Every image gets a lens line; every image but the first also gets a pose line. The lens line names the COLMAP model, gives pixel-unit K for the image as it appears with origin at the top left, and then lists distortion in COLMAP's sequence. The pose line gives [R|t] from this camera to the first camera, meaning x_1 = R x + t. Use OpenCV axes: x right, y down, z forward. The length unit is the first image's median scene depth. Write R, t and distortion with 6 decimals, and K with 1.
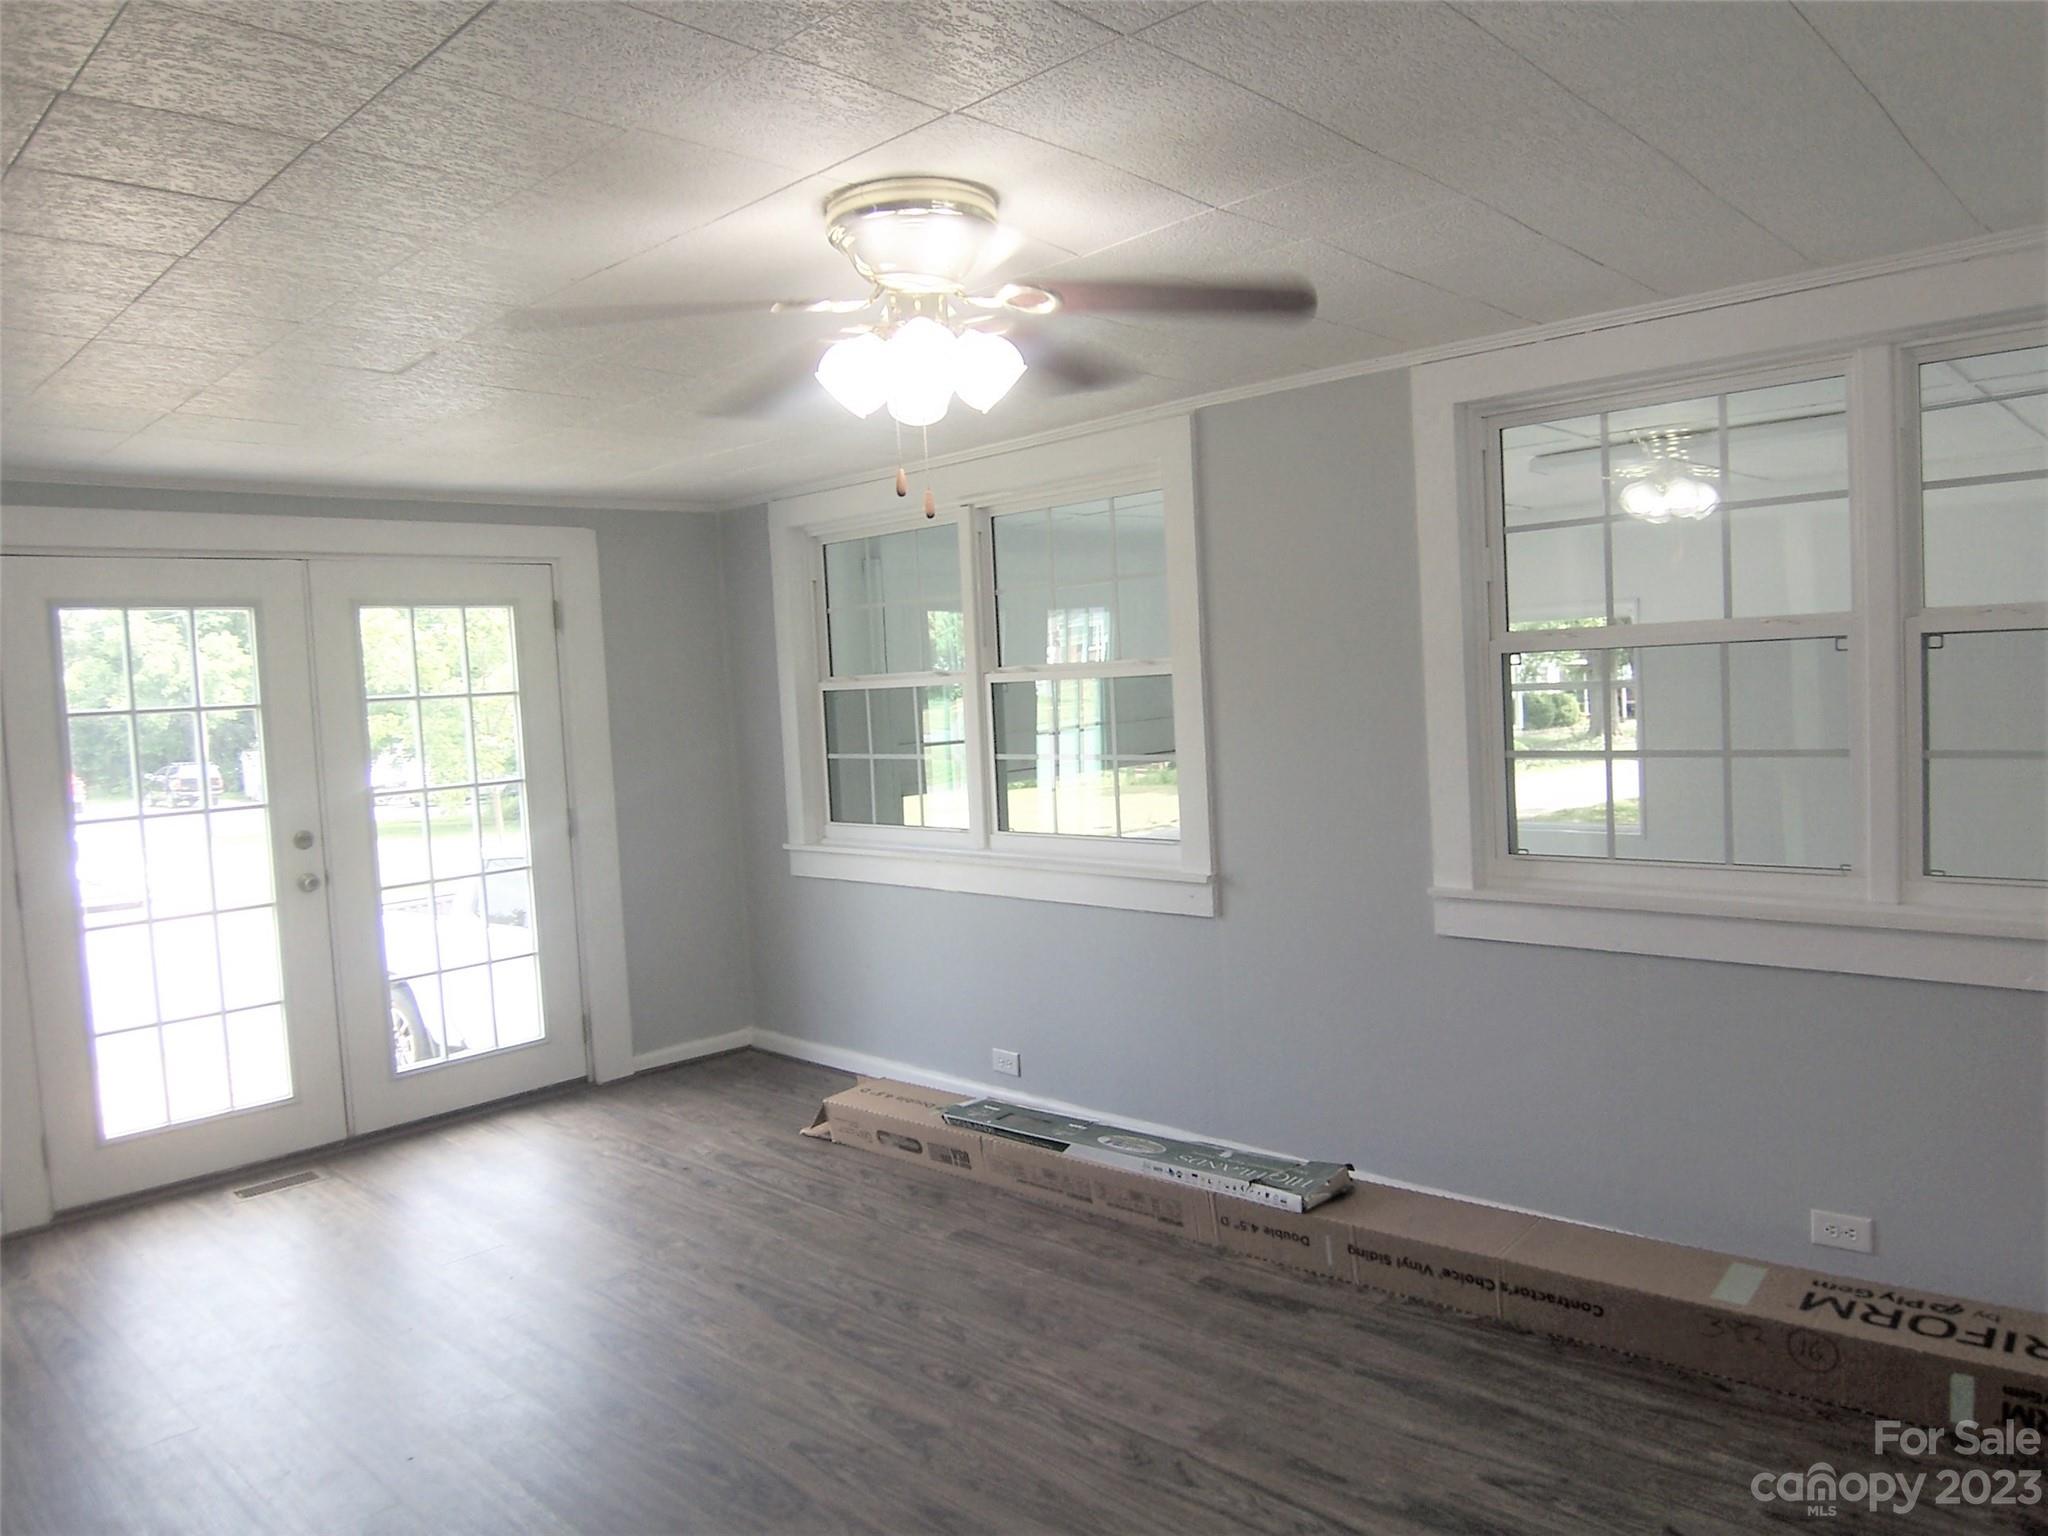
lens RADIAL K [[1386.7, 0, 1024.8], [0, 1386.7, 756.3], [0, 0, 1]] dist [-0.013521, -0.042806]
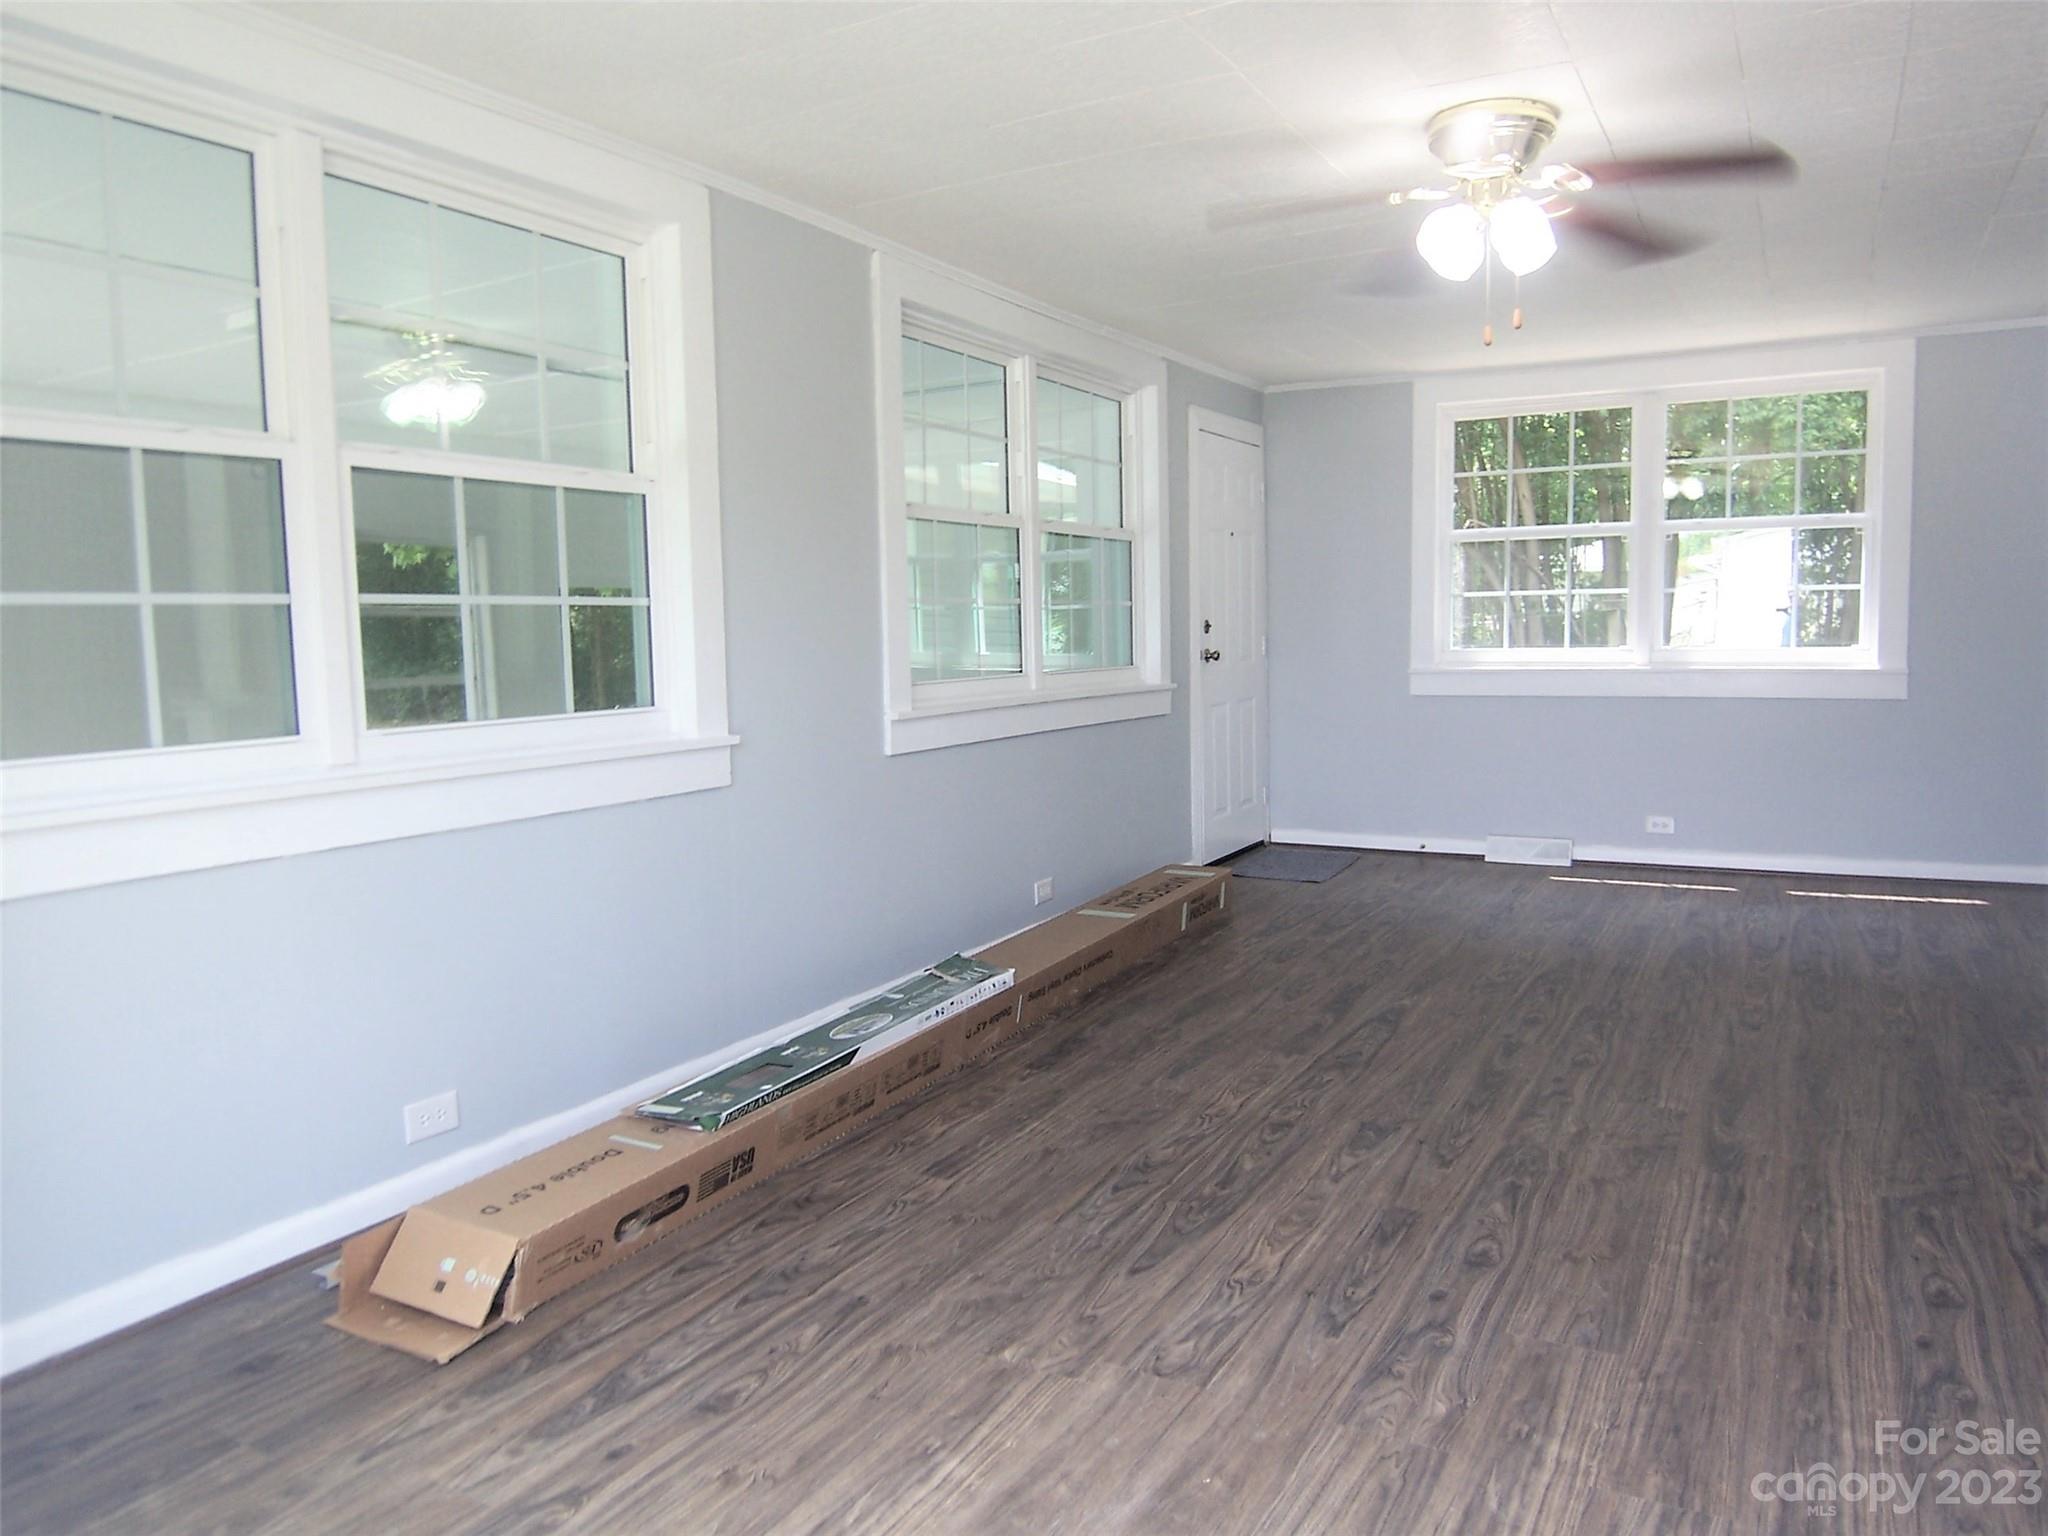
lens RADIAL K [[1386.7, 0, 1024.8], [0, 1386.7, 756.3], [0, 0, 1]] dist [-0.013521, -0.042806]
pose [[-0.221786, -0.041490, 0.974212, -0.839785], [0.090030, 0.993955, 0.062827, 0.067819], [-0.970930, 0.101642, -0.216710, 1.133218]]
